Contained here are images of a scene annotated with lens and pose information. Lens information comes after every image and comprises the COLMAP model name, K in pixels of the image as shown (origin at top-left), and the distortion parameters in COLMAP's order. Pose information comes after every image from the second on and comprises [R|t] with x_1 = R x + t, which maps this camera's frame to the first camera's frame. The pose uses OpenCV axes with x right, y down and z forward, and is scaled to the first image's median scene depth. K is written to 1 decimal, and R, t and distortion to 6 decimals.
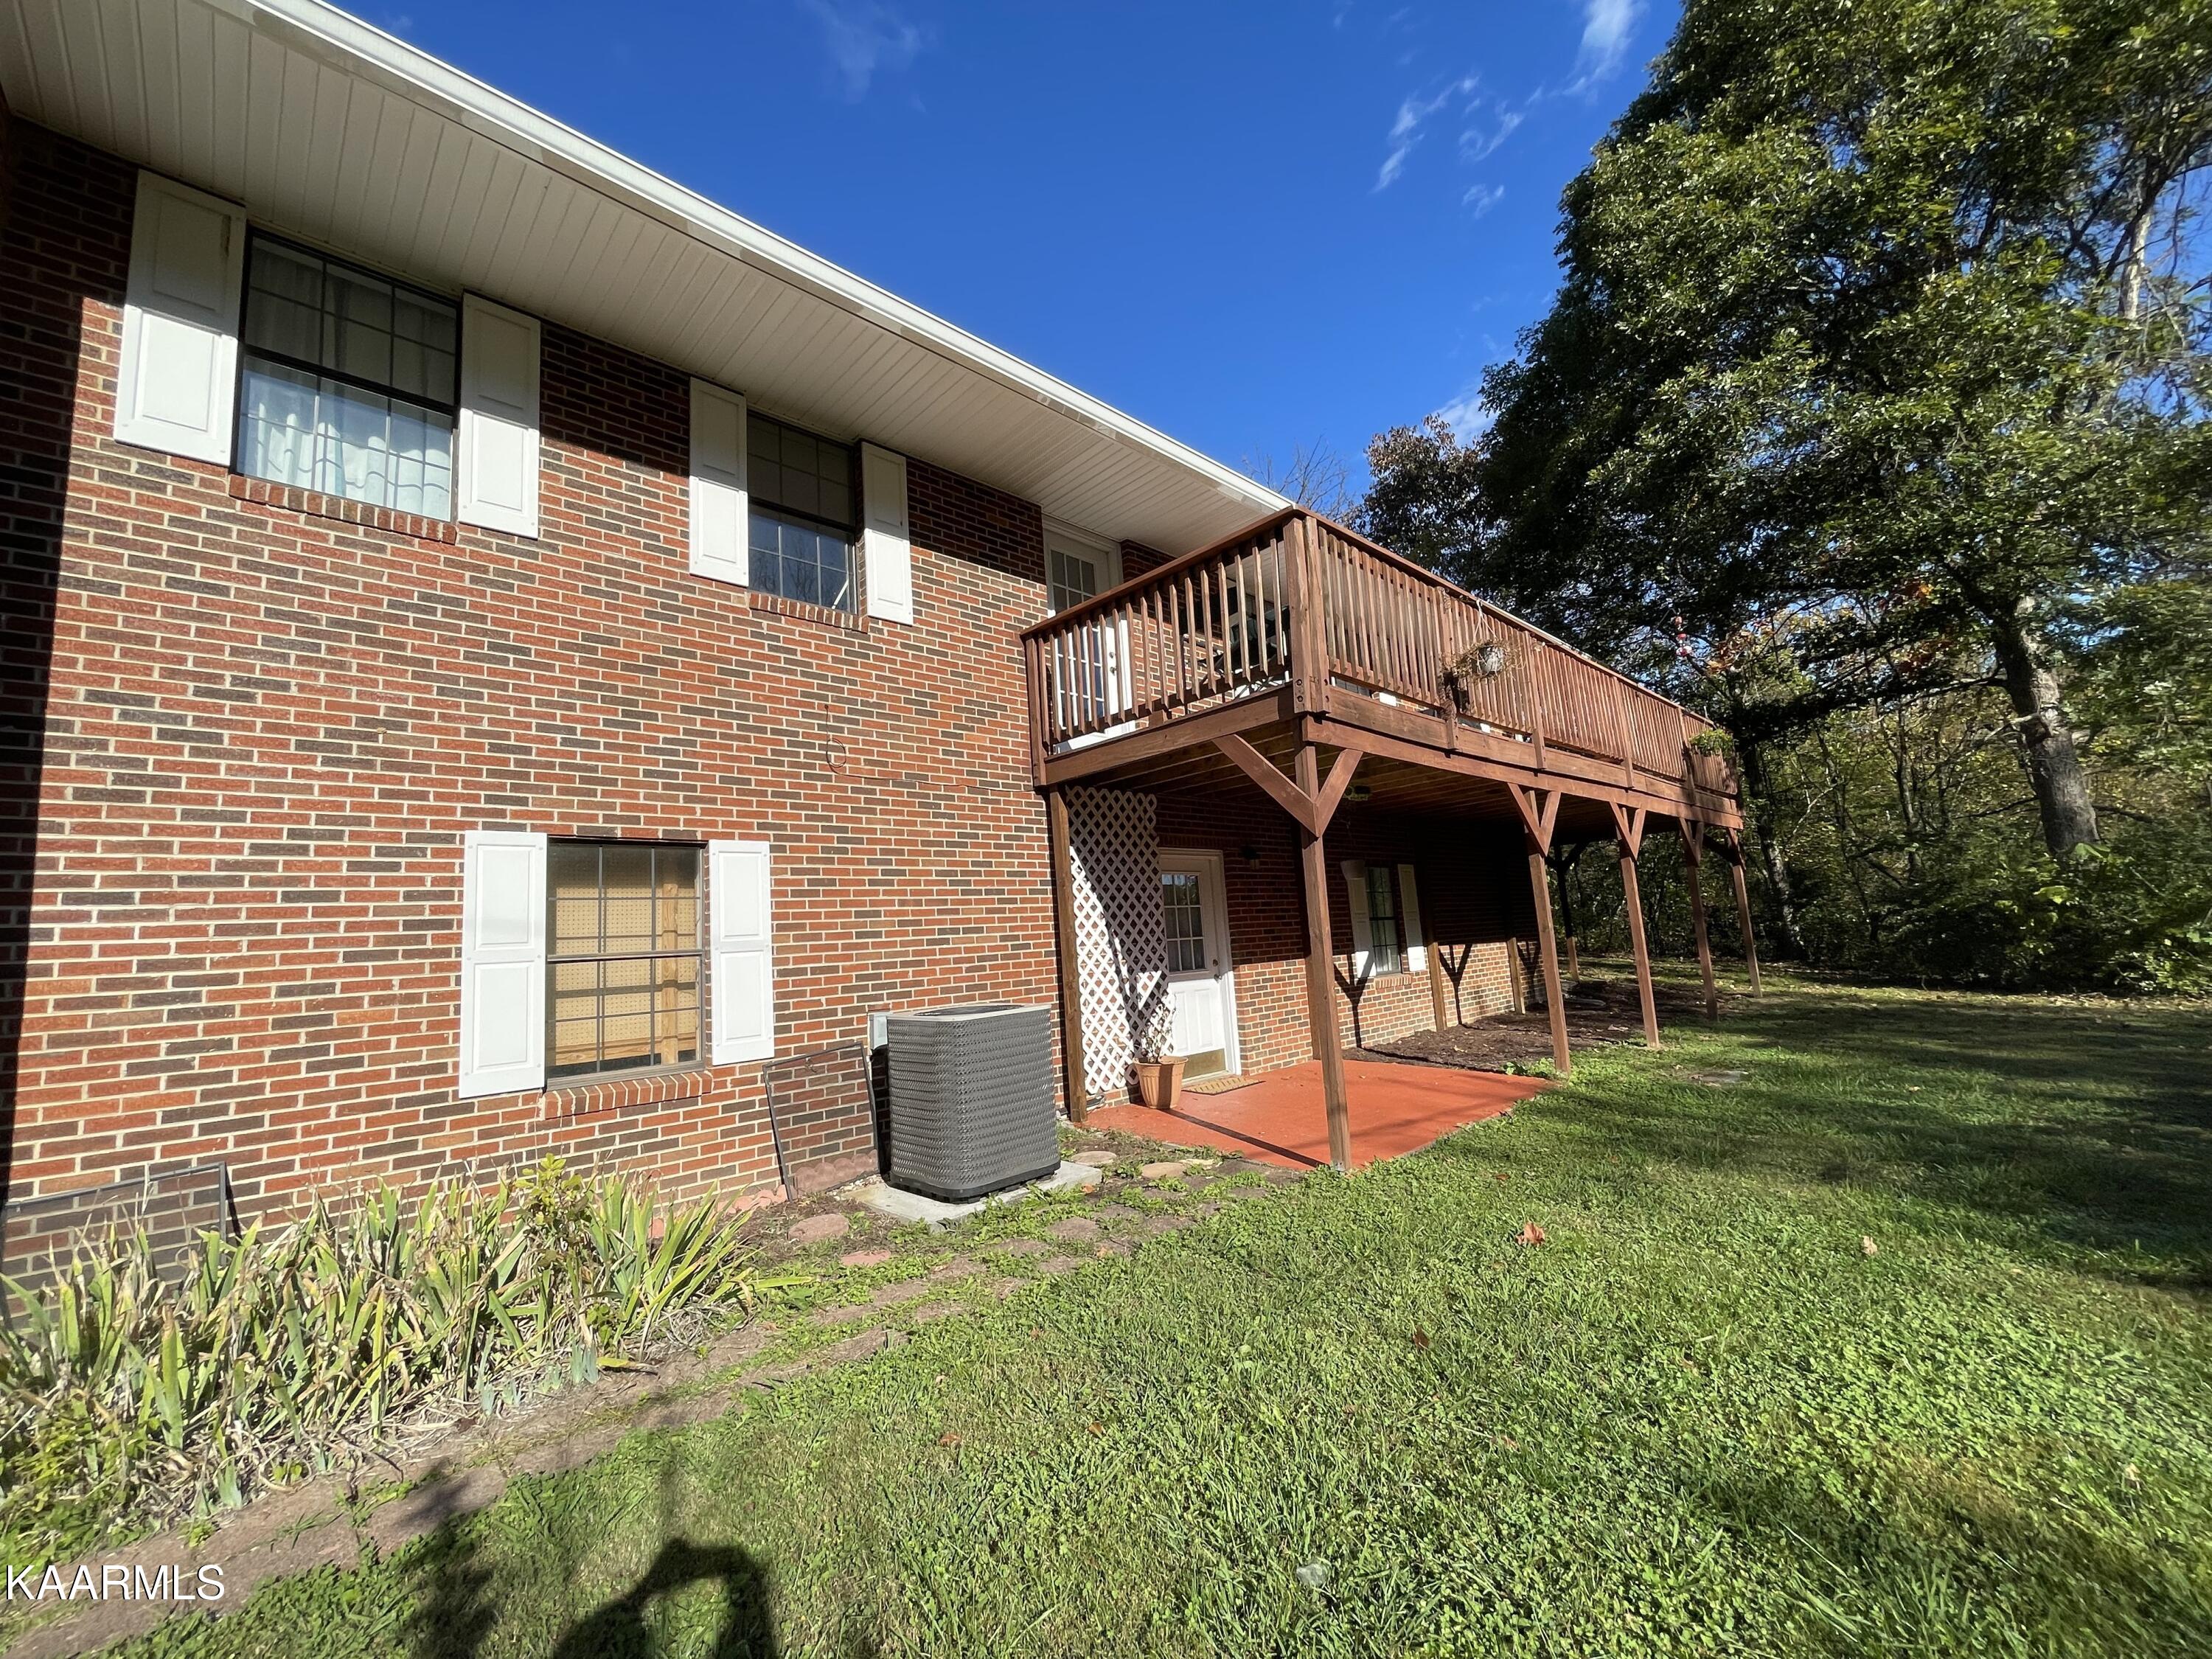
lens RADIAL K [[887.2, 0, 1099.1], [0, 887.2, 826.9], [0, 0, 1]] dist [-0.002077, -0.000162]
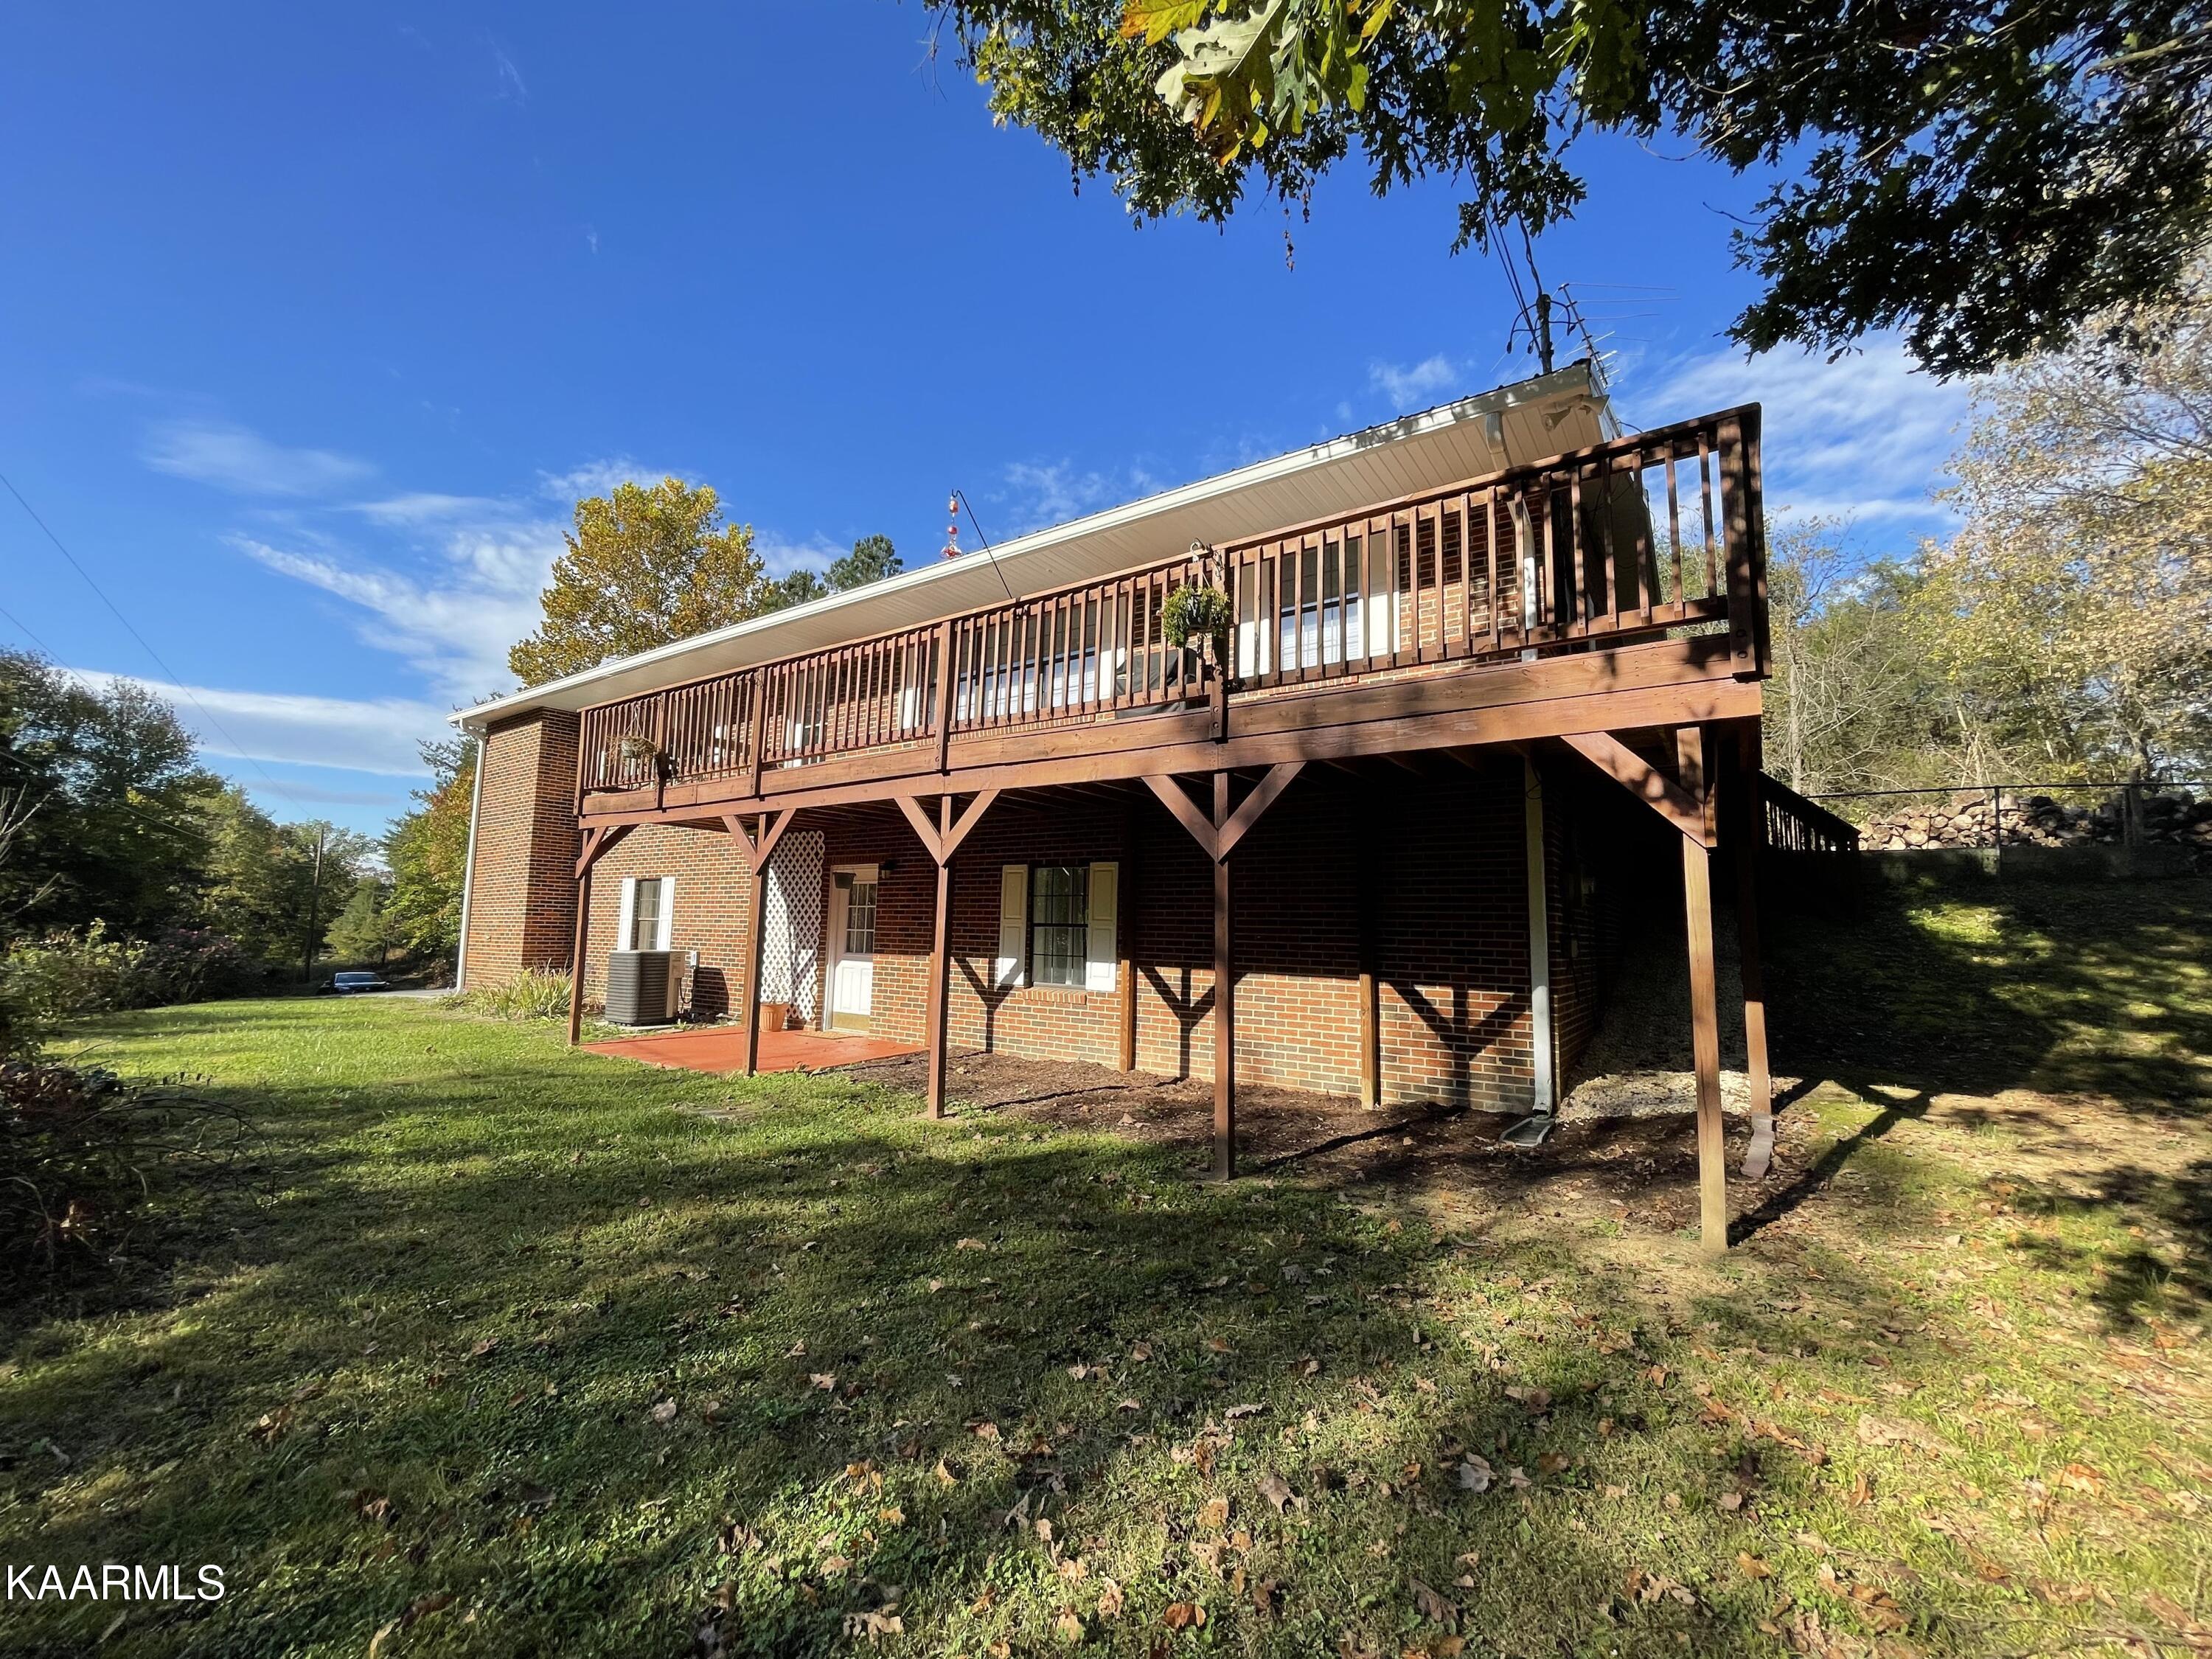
lens RADIAL K [[887.2, 0, 1111.2], [0, 887.2, 836.9], [0, 0, 1]] dist [-0.002077, -0.000162]
pose [[0.211853, -0.043444, -0.976335, 1.513912], [0.092079, 0.995455, -0.024314, 0.050902], [0.972954, -0.084749, 0.214891, 1.086260]]
